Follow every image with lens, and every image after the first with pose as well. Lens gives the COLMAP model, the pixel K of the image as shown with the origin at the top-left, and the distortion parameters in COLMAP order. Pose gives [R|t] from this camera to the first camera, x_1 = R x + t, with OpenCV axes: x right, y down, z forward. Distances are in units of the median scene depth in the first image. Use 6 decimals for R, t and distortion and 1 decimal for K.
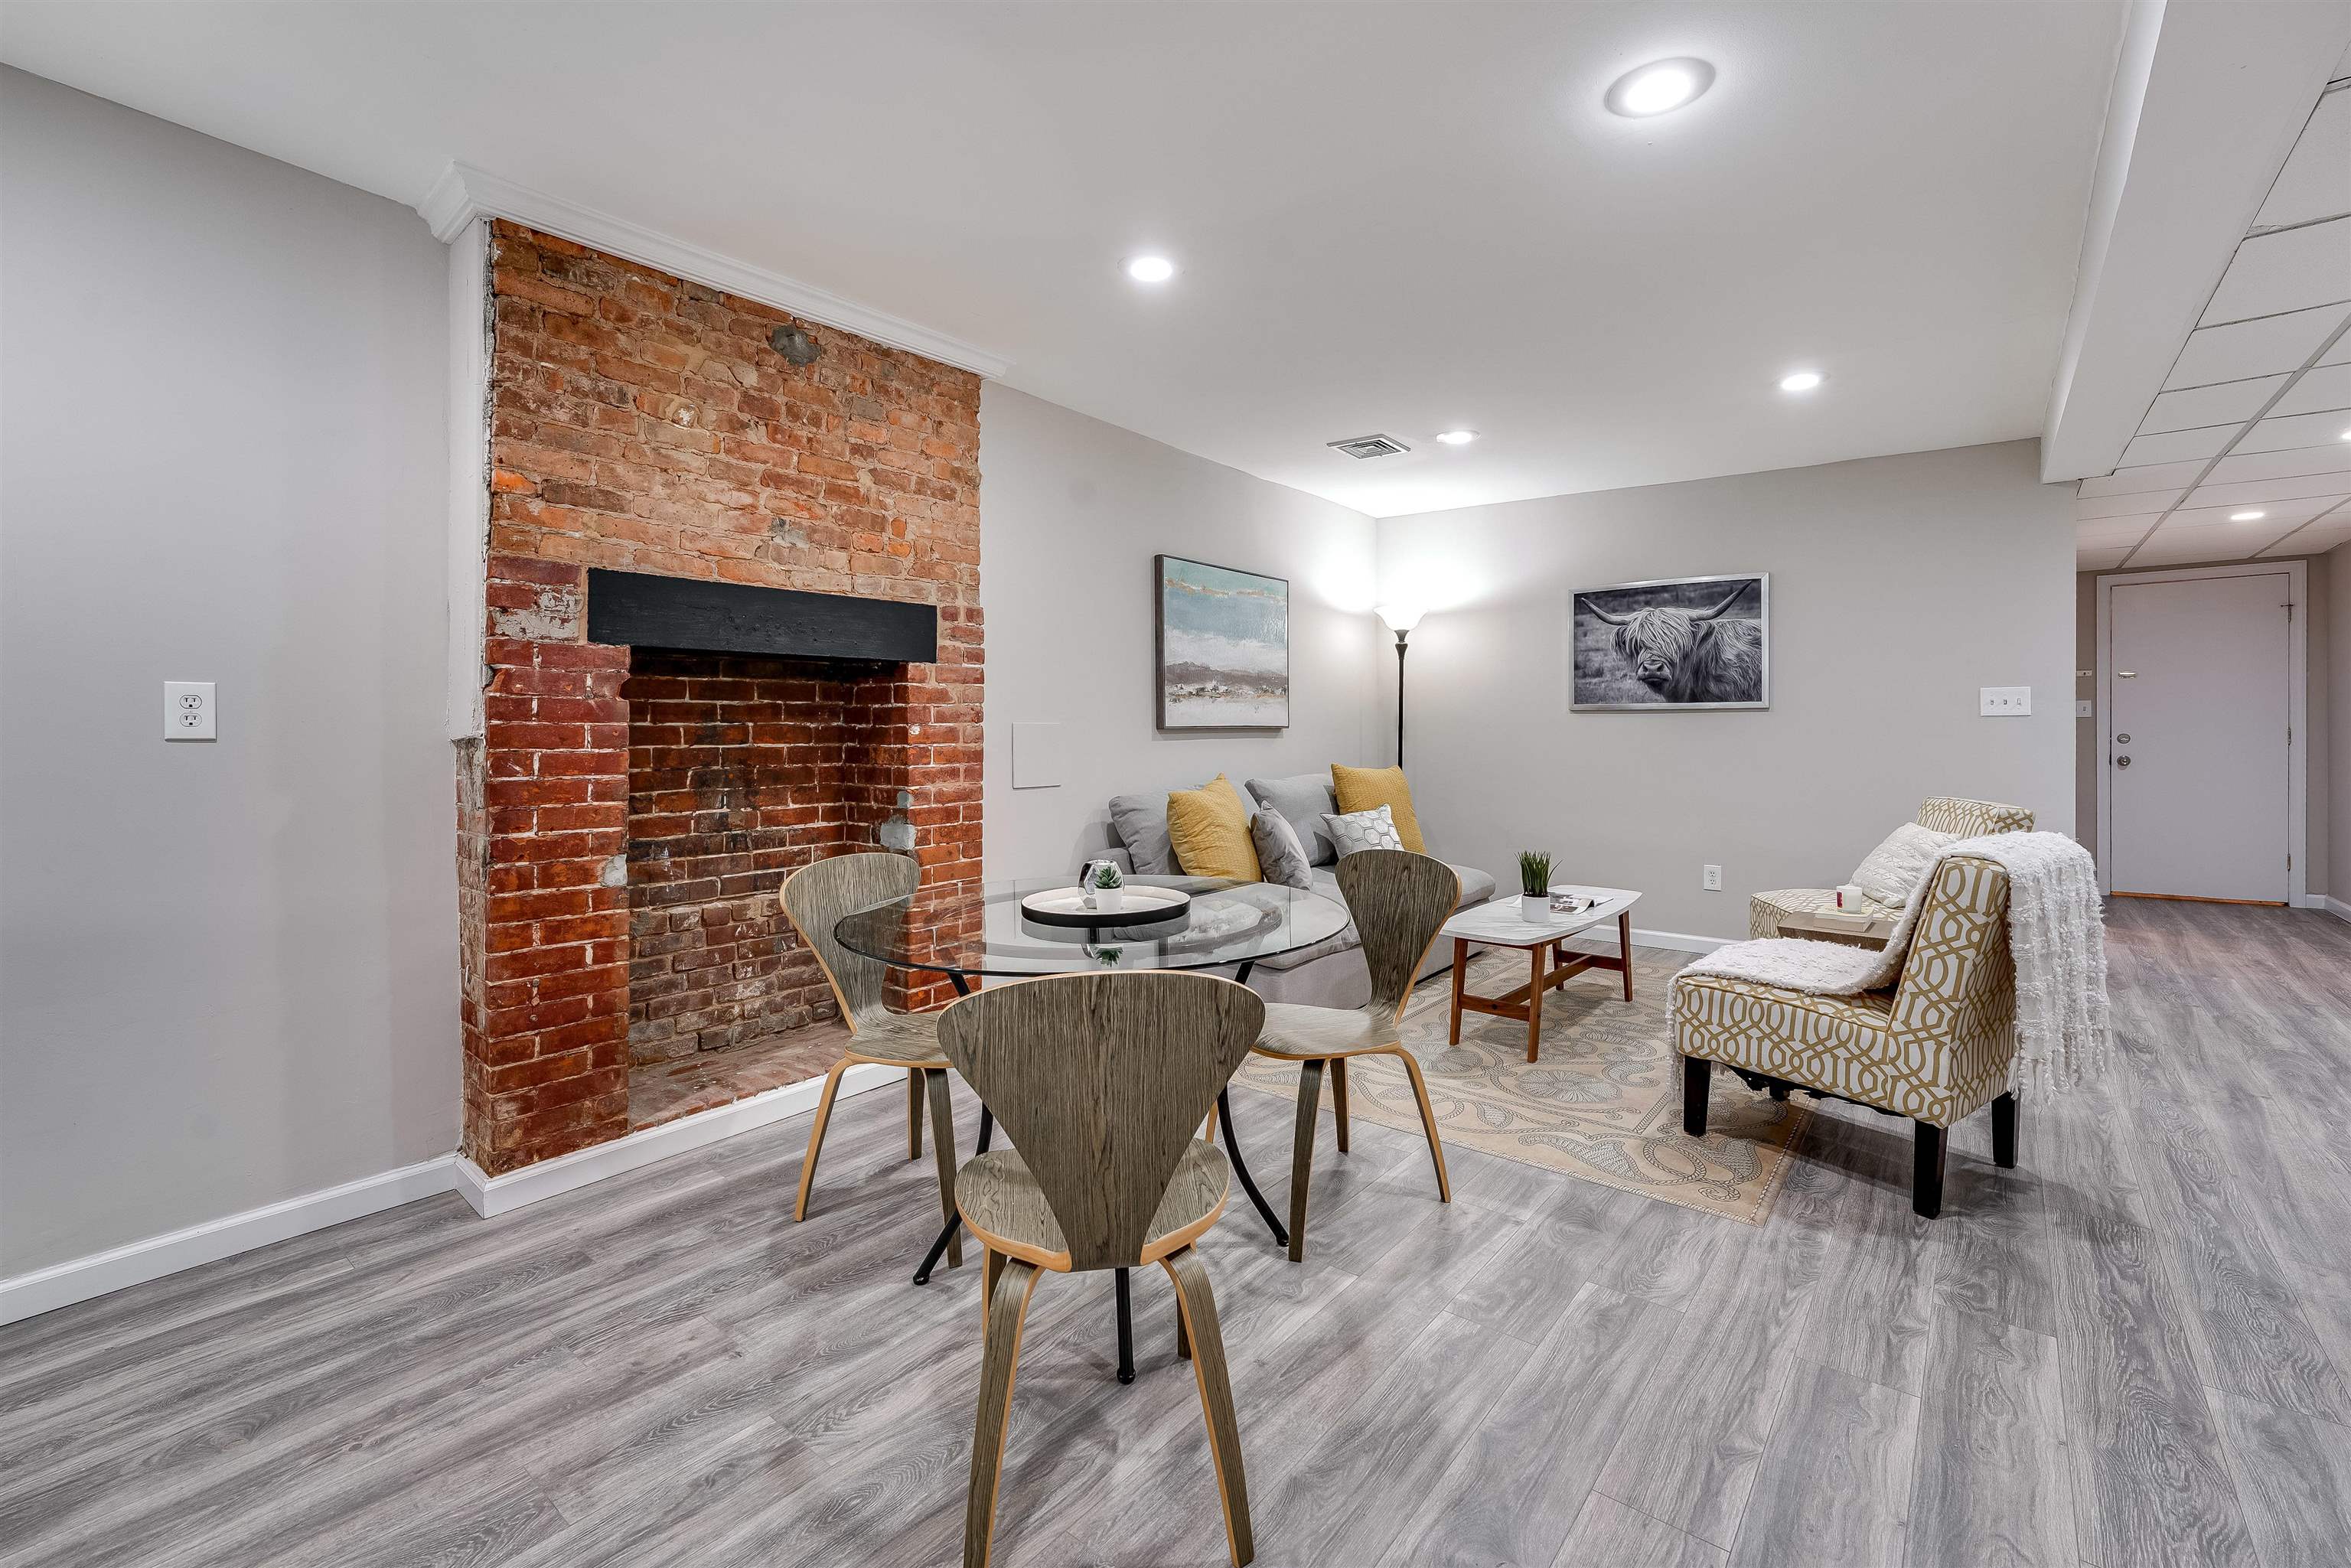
lens RADIAL K [[1003.9, 0, 1199.9], [0, 1003.9, 734.5], [0, 0, 1]] dist [-0.008205, 0.000587]
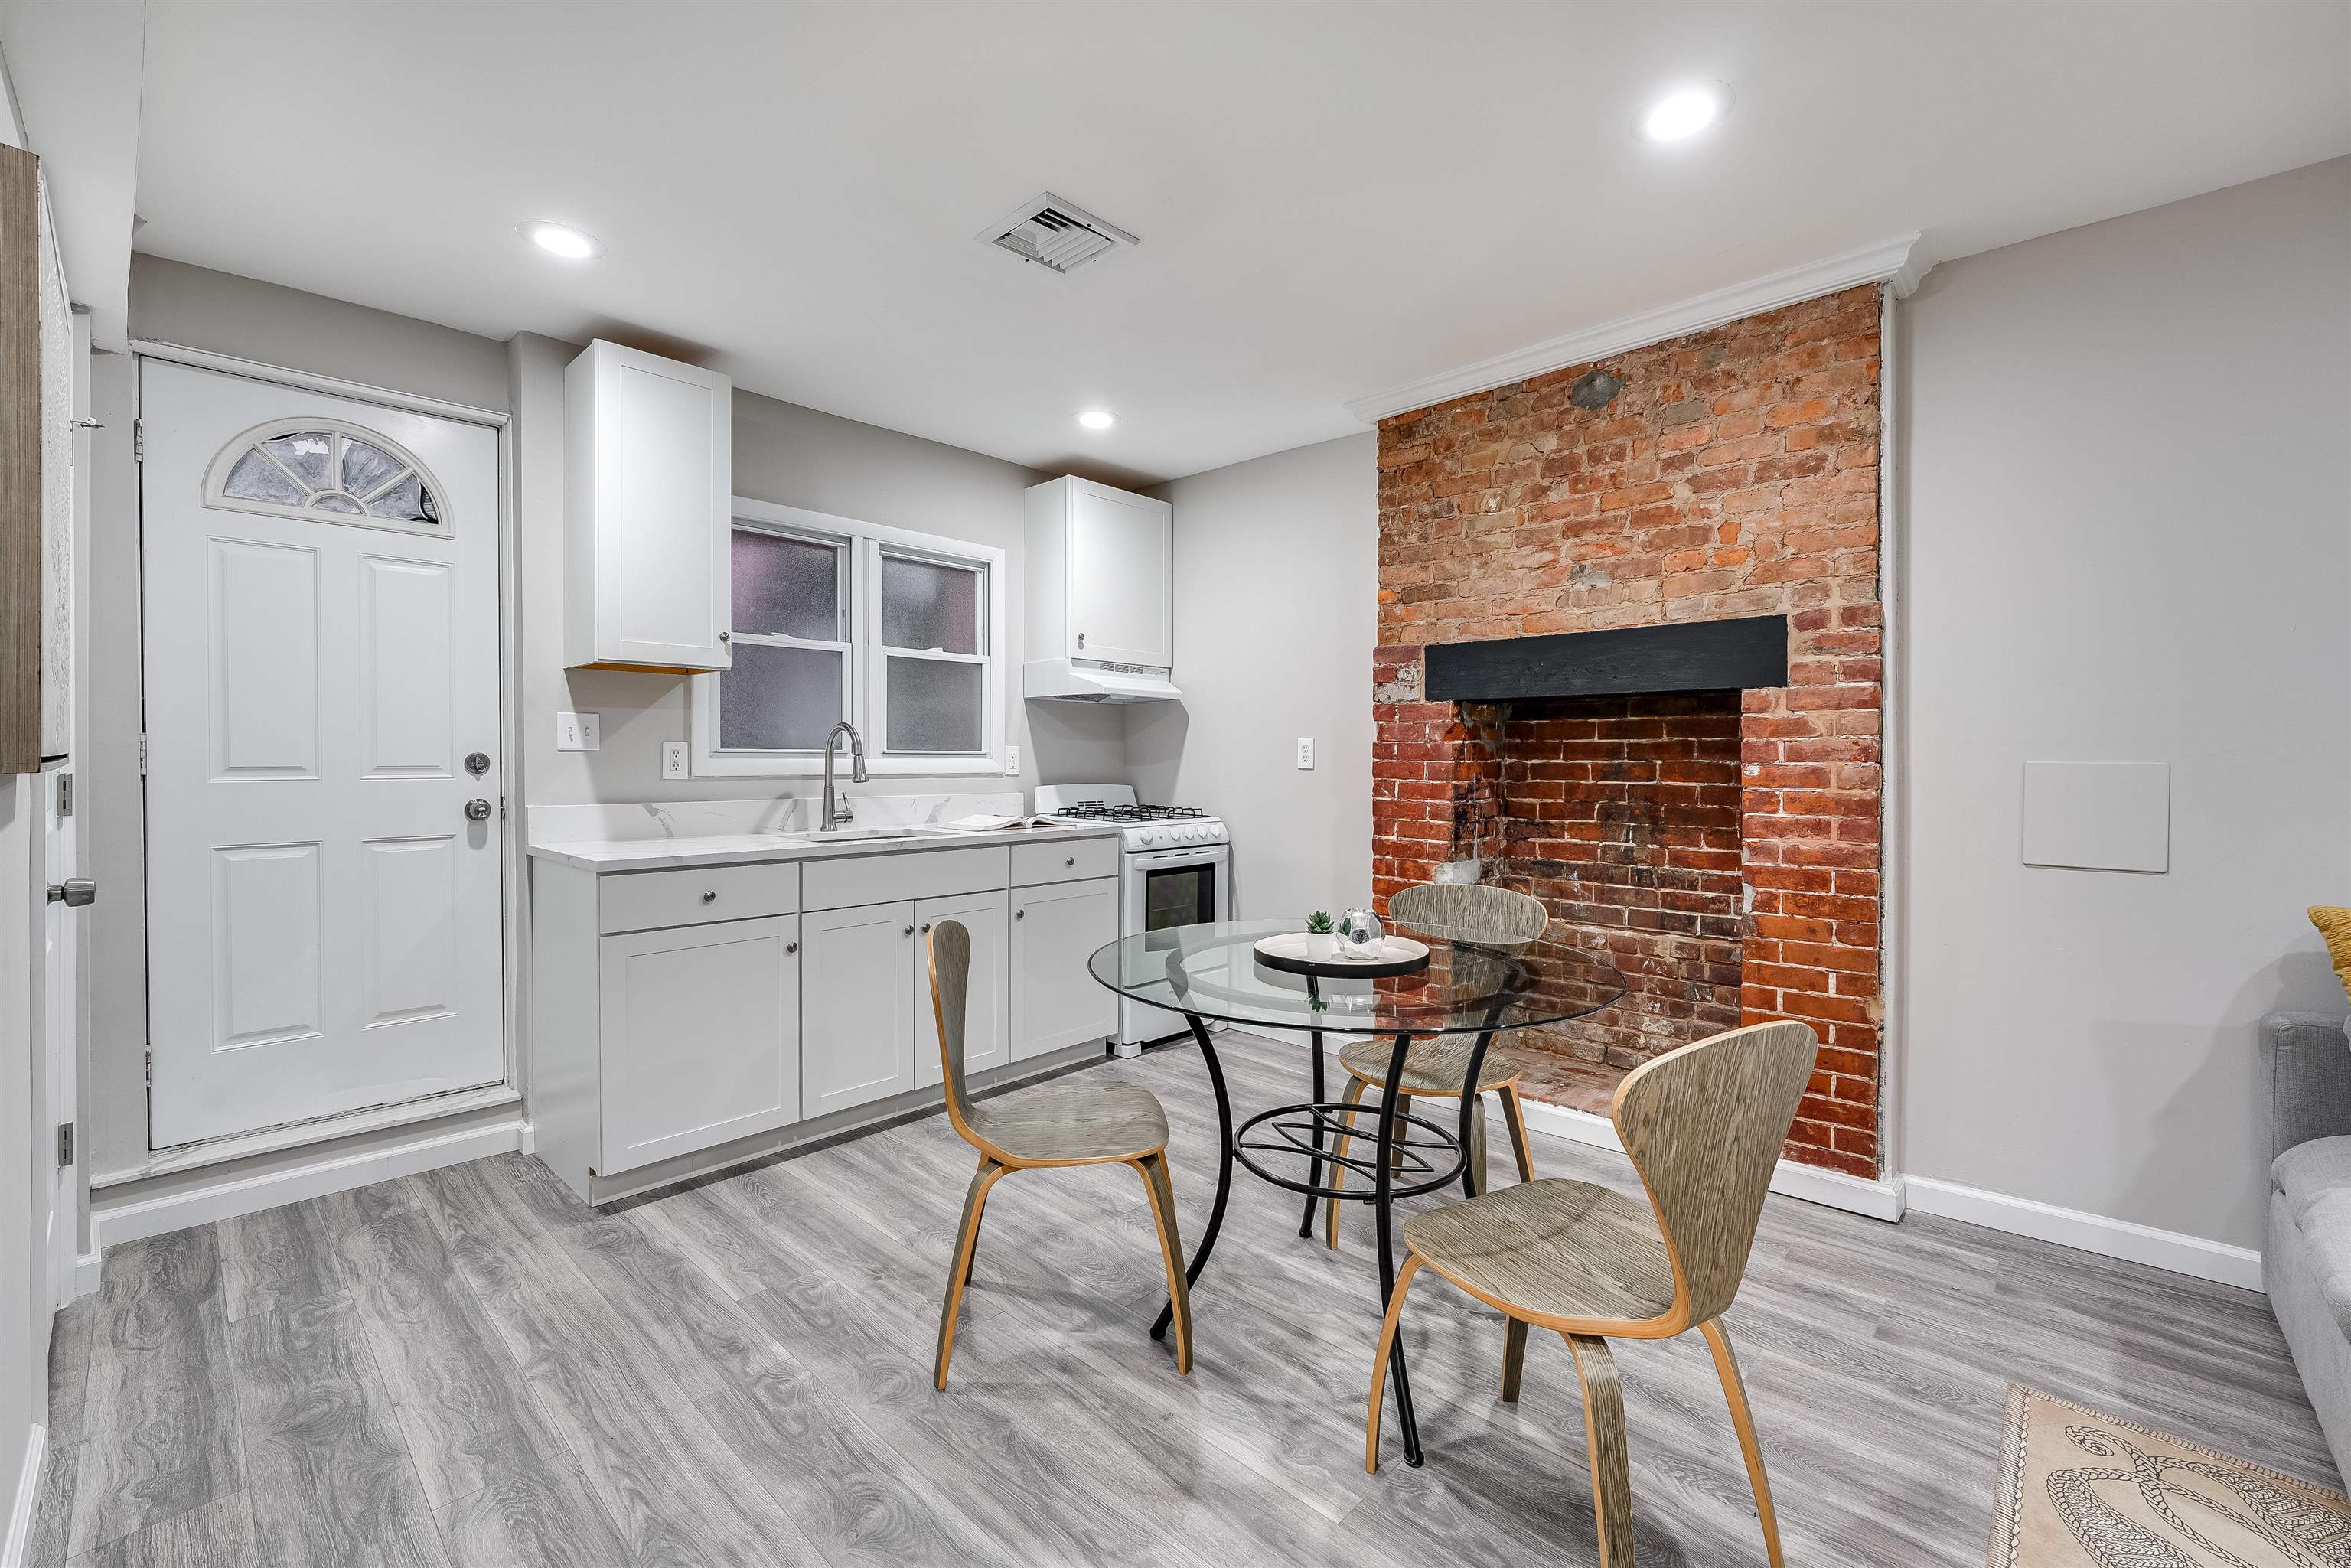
lens RADIAL K [[969.3, 0, 1184.6], [0, 969.3, 769.5], [0, 0, 1]] dist [-0.012754, 0.003360]
pose [[-0.078611, 0.014872, -0.996794, 0.563326], [-0.009281, 0.999834, 0.015649, -0.013691], [0.996862, 0.010482, -0.078460, 0.613609]]
